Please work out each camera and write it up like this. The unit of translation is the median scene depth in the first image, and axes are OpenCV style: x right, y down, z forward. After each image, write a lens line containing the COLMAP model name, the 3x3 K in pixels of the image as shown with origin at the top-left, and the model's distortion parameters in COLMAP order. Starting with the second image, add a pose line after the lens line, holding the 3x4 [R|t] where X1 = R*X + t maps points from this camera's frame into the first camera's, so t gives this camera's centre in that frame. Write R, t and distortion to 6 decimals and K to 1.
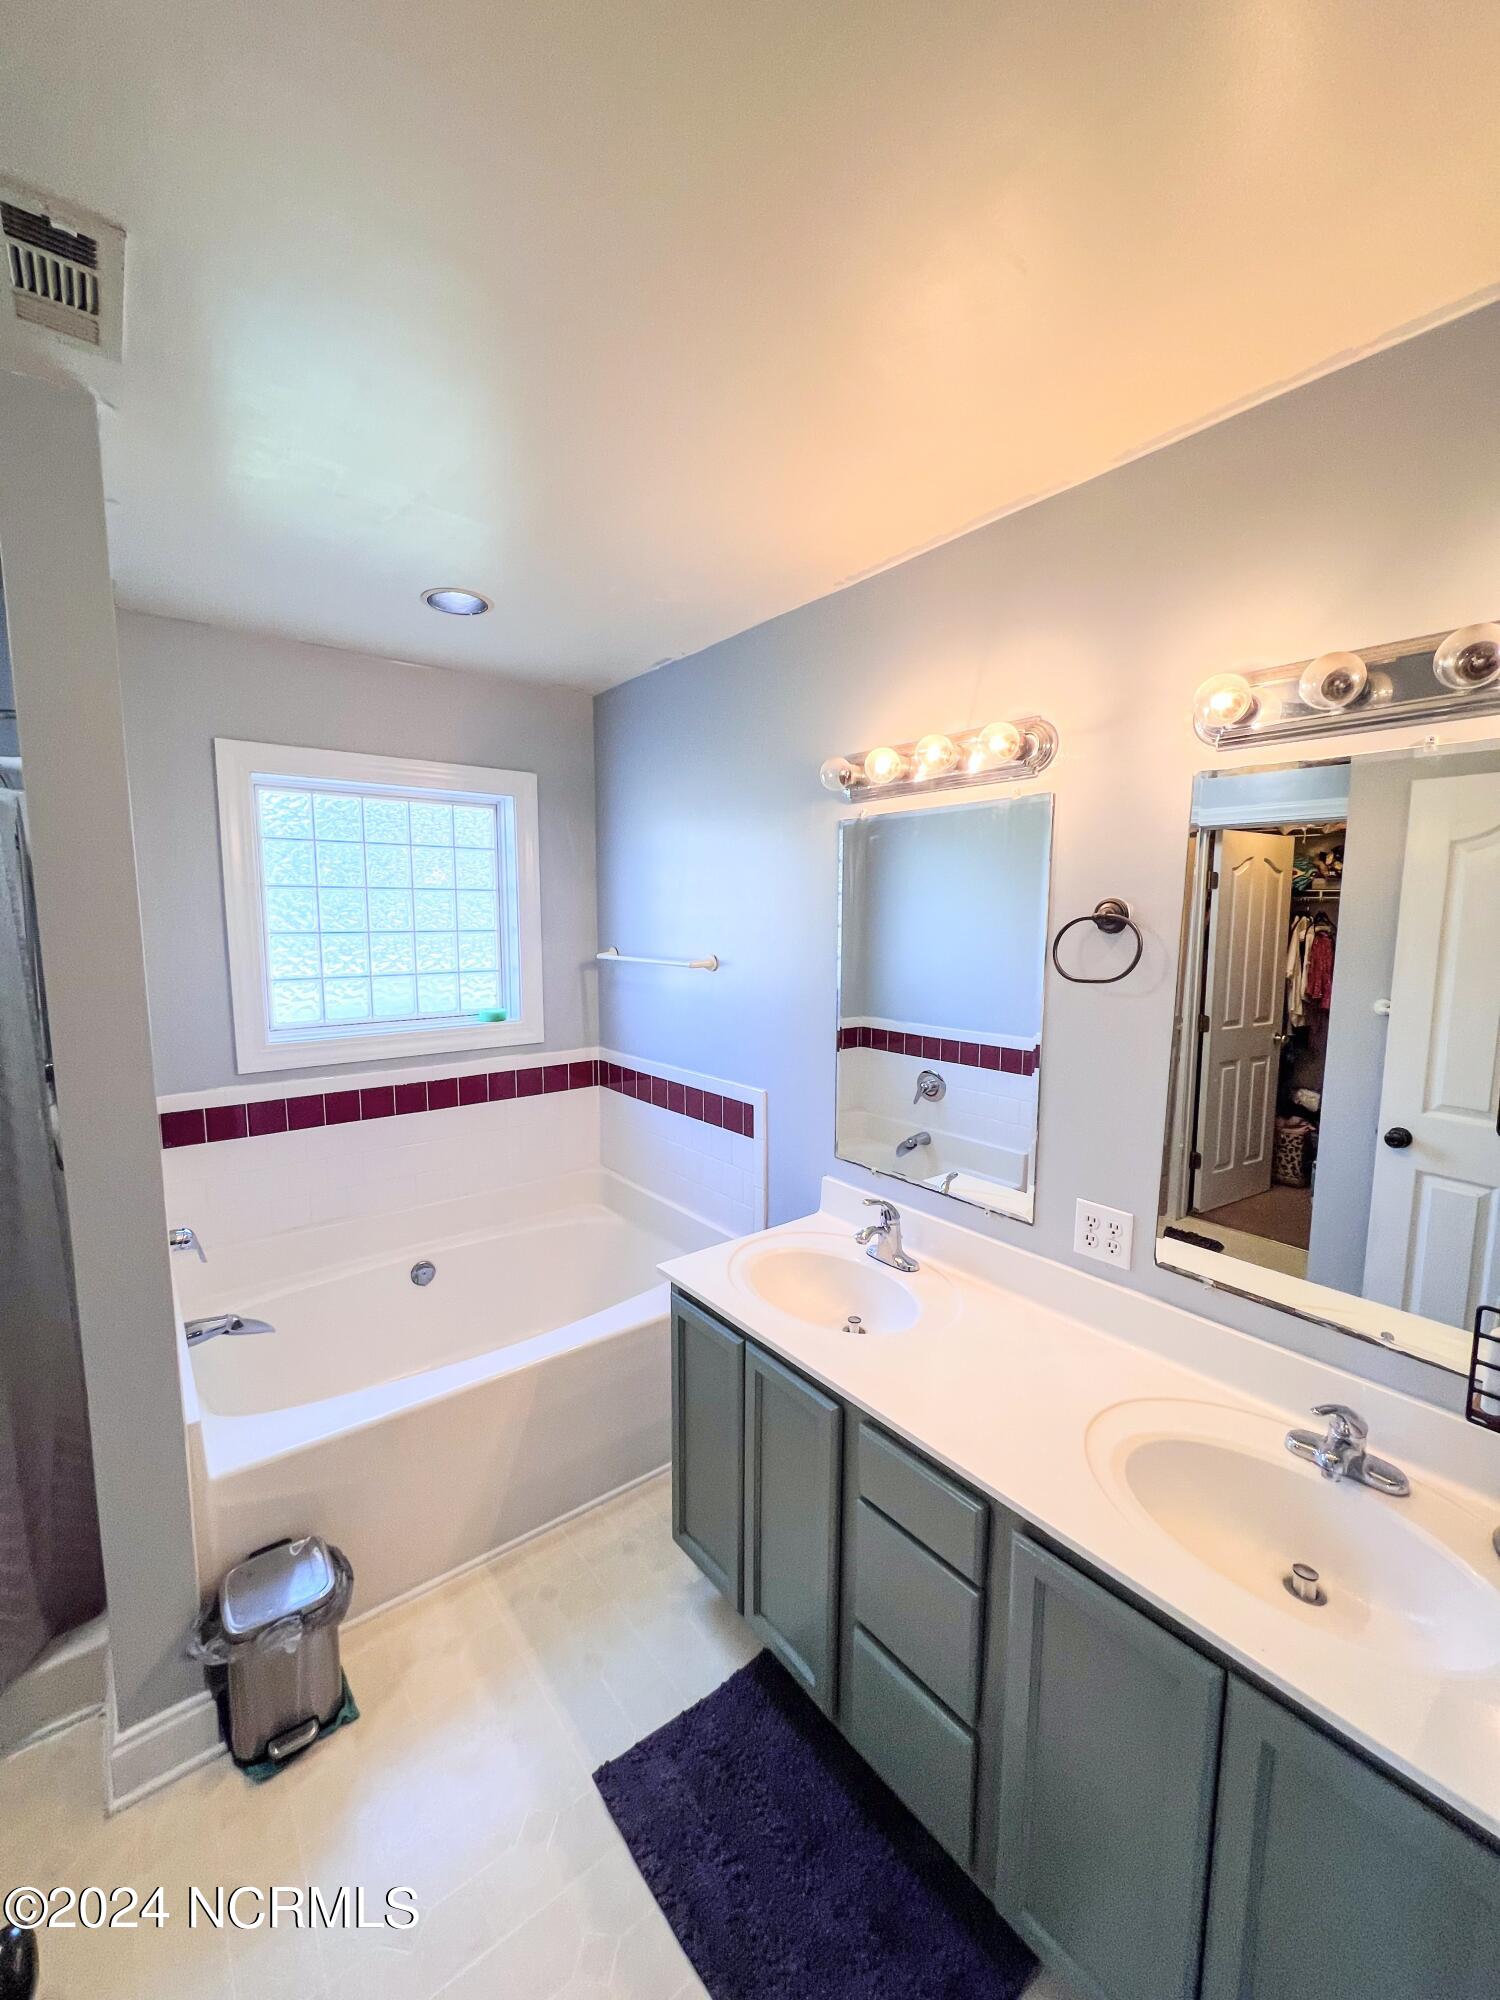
lens RADIAL K [[797.5, 0, 756.2], [0, 797.5, 1002.1], [0, 0, 1]] dist [-0.002113, 0.000895]
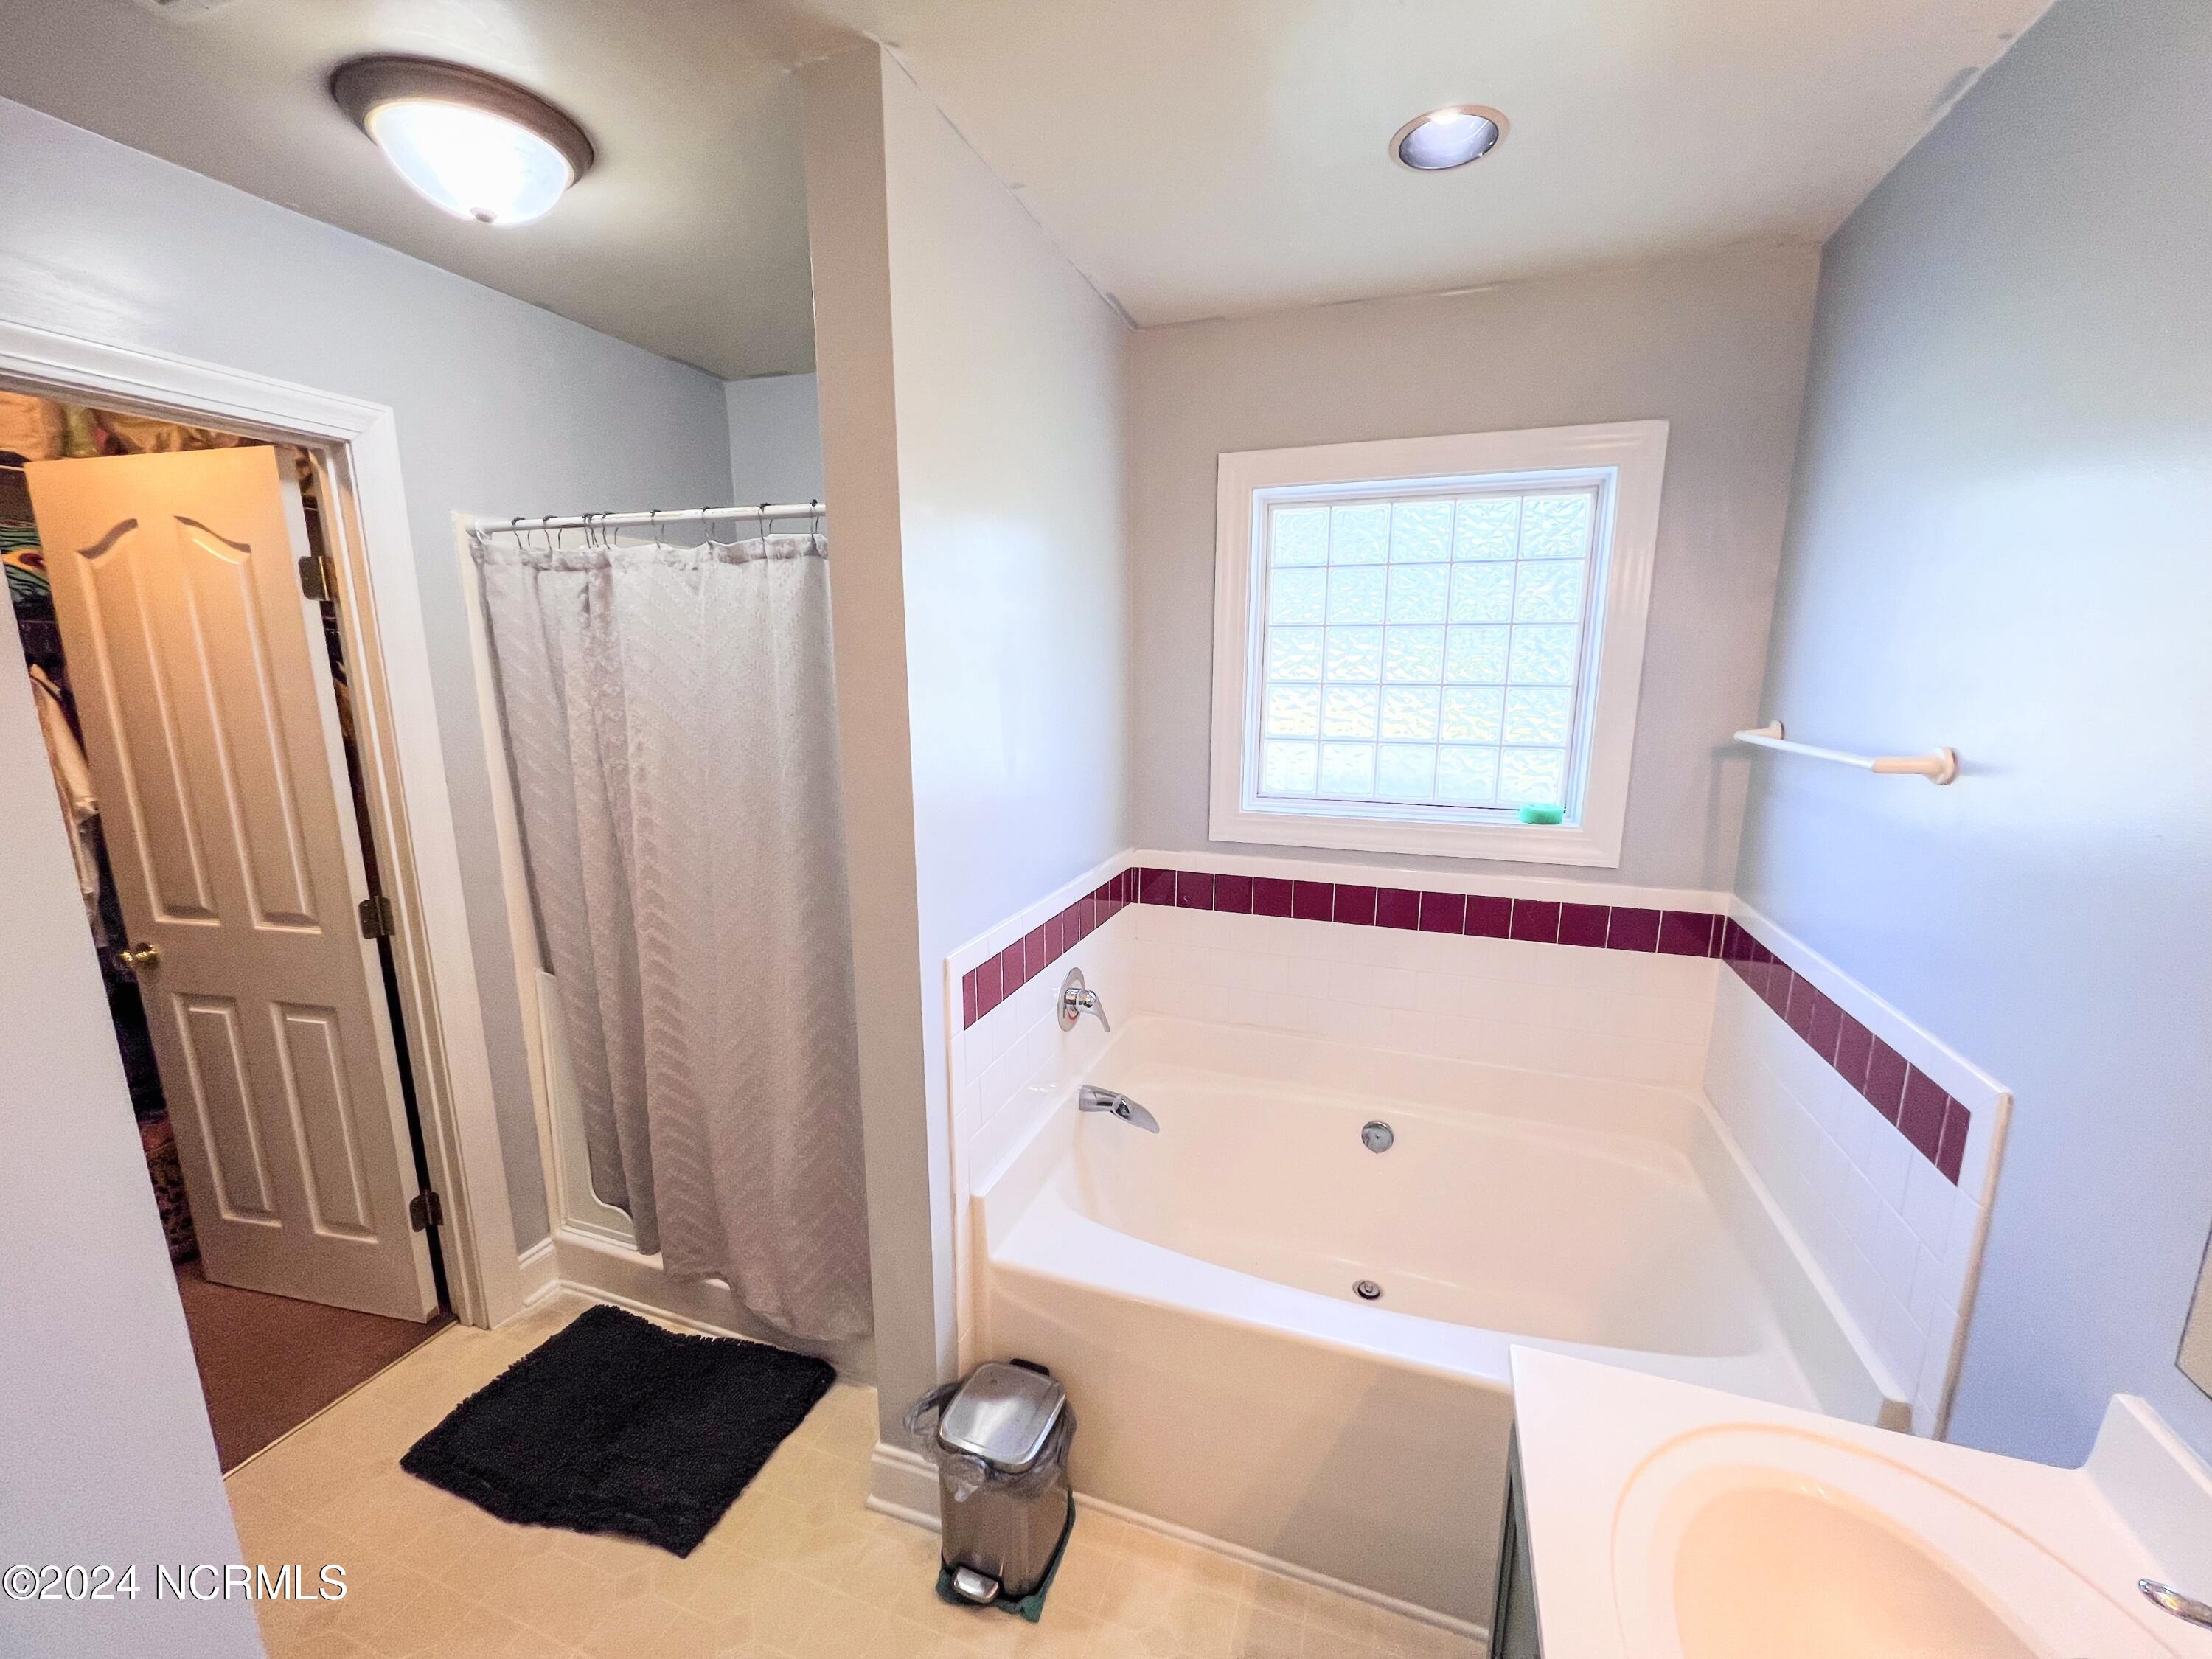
lens RADIAL K [[882.0, 0, 1105.1], [0, 882.0, 834.7], [0, 0, 1]] dist [-0.002113, 0.000895]
pose [[0.525205, 0.157115, -0.836346, 0.106018], [-0.096456, 0.987465, 0.124933, -0.025203], [0.845492, 0.015055, 0.533776, 0.321905]]
